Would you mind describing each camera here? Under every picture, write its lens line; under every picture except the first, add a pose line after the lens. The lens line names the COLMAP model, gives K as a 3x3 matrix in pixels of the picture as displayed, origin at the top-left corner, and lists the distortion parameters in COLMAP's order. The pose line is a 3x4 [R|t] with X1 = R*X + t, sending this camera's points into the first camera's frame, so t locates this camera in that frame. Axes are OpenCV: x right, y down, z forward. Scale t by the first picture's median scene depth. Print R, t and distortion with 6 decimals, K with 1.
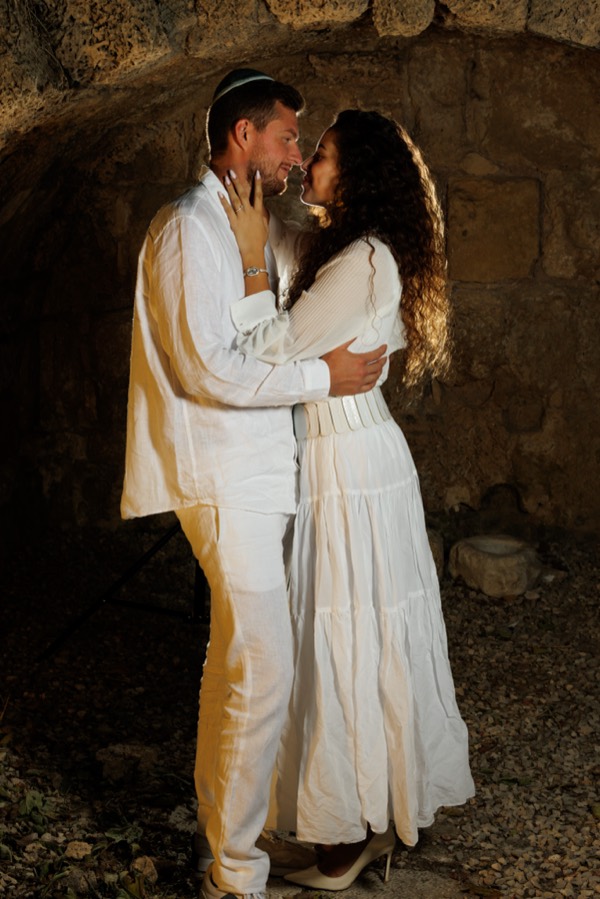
lens RADIAL K [[1812.0, 0, 300.0], [0, 1812.0, 449.5], [0, 0, 1]] dist [0.099964, -0.323658]
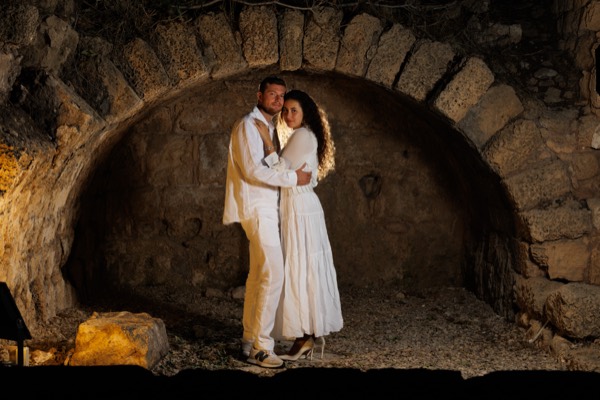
lens RADIAL K [[1209.3, 0, 302.8], [0, 1209.3, 207.8], [0, 0, 1]] dist [0.099964, -0.323658]
pose [[0.979560, 0.002649, 0.201136, -0.213322], [0.023852, 0.991329, -0.129221, 0.155620], [-0.199735, 0.131378, 0.971003, -0.541401]]
